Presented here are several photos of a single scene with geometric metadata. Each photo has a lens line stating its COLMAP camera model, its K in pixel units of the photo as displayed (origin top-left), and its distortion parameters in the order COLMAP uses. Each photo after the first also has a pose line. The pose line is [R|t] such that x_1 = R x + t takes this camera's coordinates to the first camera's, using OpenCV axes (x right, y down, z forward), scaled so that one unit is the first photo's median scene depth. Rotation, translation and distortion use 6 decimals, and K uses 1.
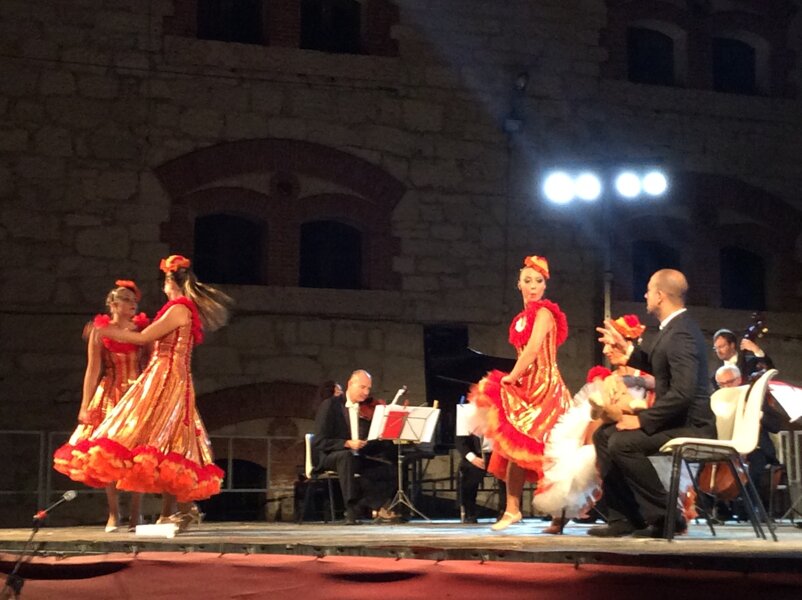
lens RADIAL K [[1568.4, 0, 430.9], [0, 1568.4, 267.4], [0, 0, 1]] dist [0.026675, 0.547202]
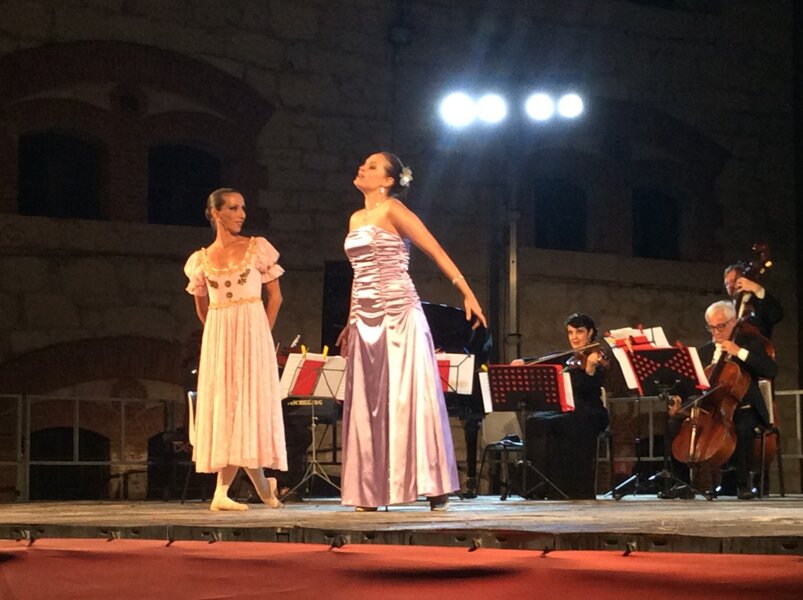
lens RADIAL K [[1642.7, 0, 402.0], [0, 1642.7, 397.6], [0, 0, 1]] dist [-0.016596, 0.892870]
pose [[0.994305, 0.002132, 0.106555, -0.042570], [-0.012438, 0.995289, 0.096148, 0.019184], [-0.105848, -0.096926, 0.989647, 0.110920]]
